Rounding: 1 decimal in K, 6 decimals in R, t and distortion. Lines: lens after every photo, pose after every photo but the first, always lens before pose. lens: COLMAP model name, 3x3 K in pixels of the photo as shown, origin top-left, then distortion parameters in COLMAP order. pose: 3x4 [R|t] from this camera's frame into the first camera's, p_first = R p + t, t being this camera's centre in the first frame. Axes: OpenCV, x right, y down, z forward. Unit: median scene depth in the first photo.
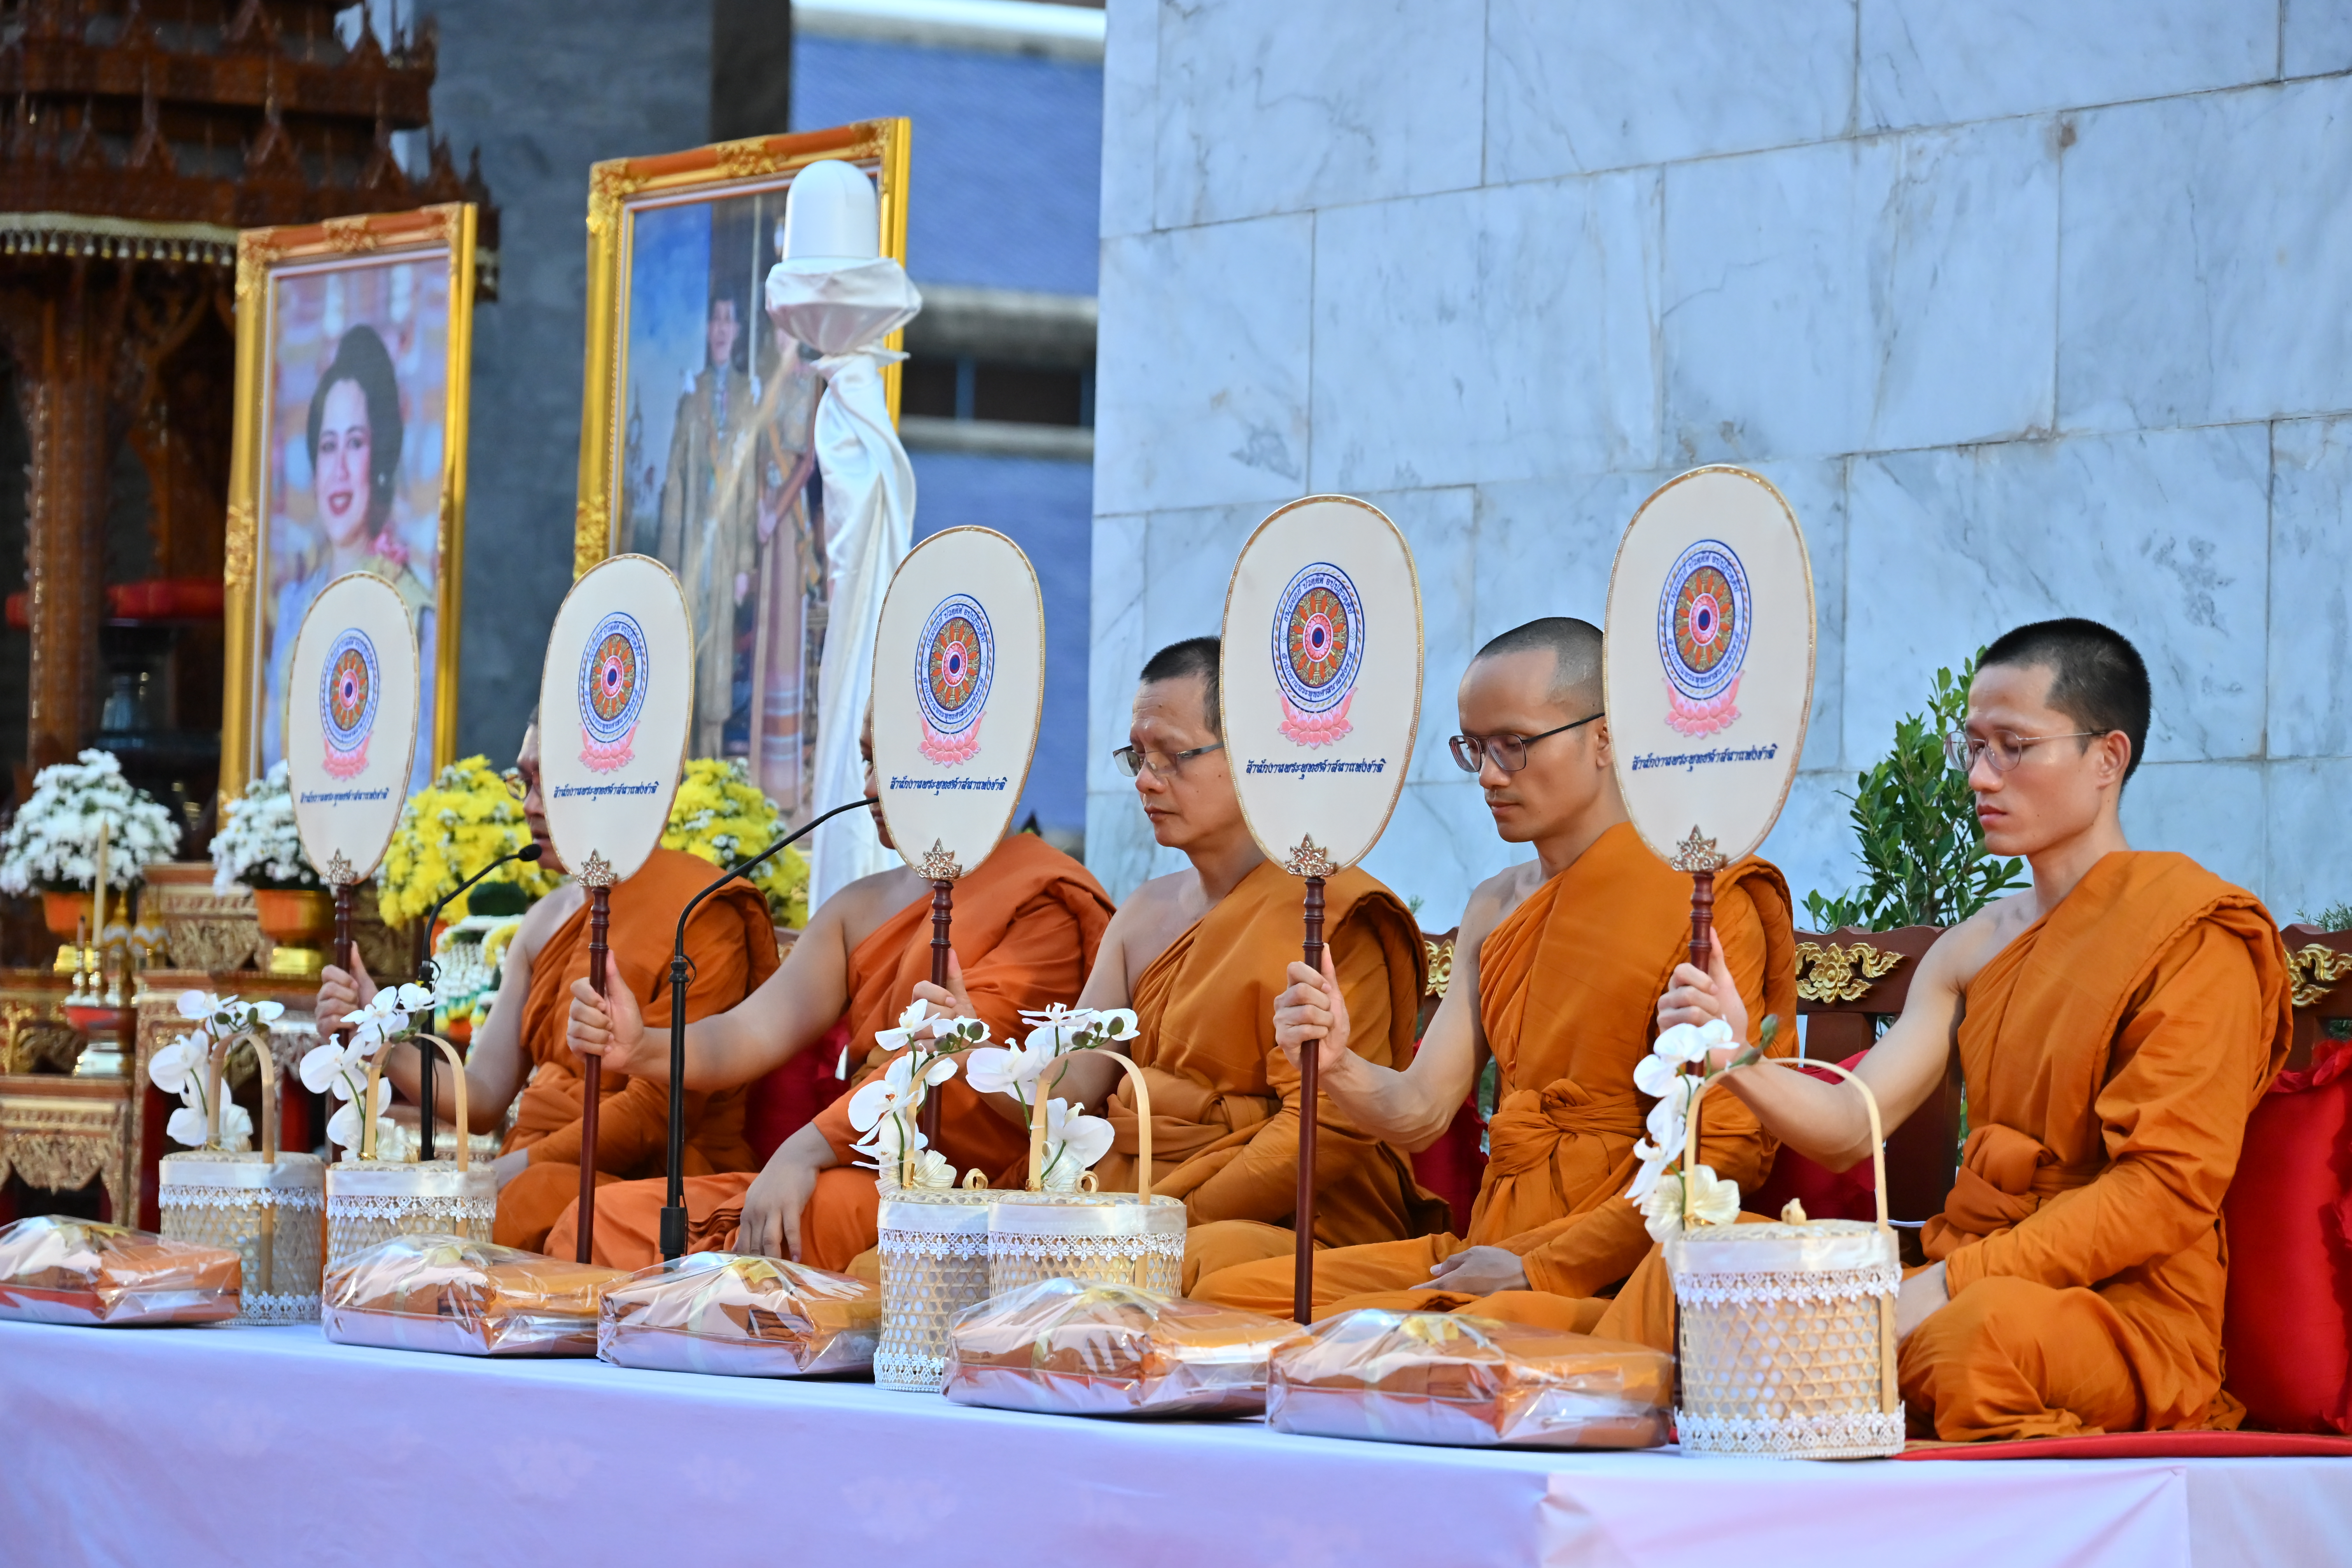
lens RADIAL K [[8211.0, 0, 1174.9], [0, 8211.0, 793.5], [0, 0, 1]] dist [0.008261, 0.000000]
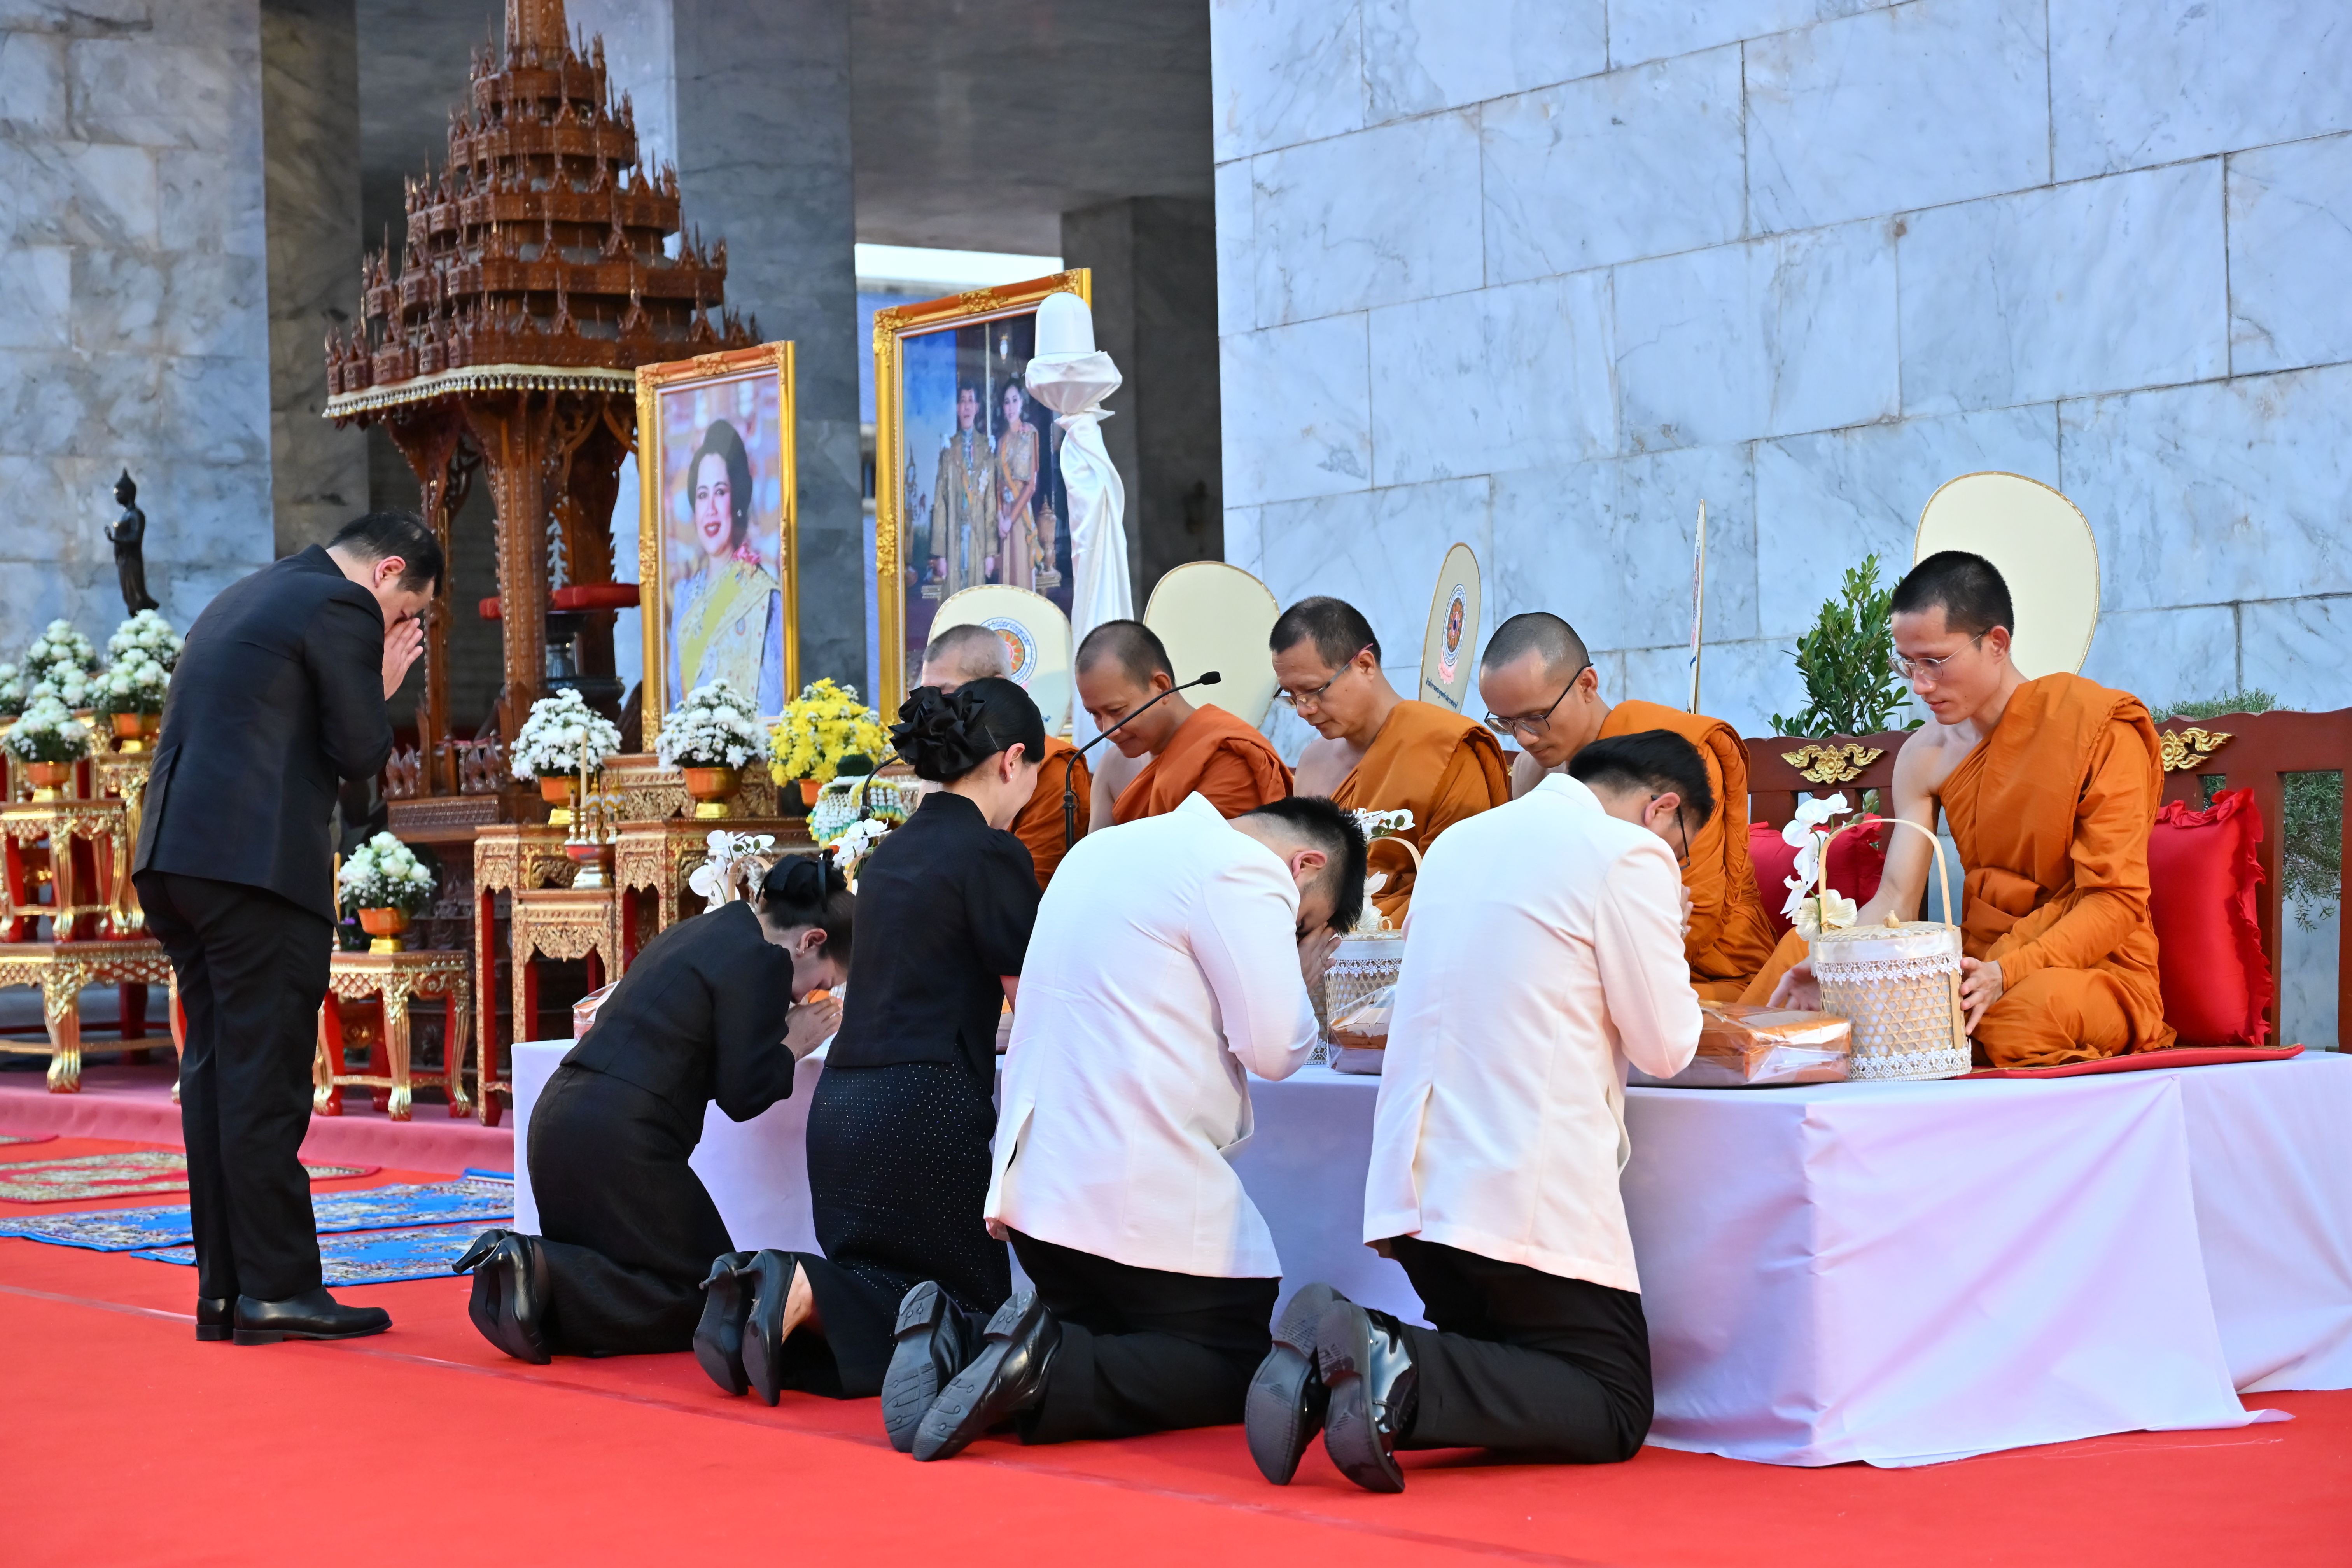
lens RADIAL K [[4498.0, 0, 1165.9], [0, 4498.0, 709.3], [0, 0, 1]] dist [0.022852, 0.000000]
pose [[0.997628, -0.048682, 0.048657, -0.069191], [0.048577, 0.998814, 0.003351, 0.002013], [-0.048763, -0.000979, 0.998810, 0.125784]]
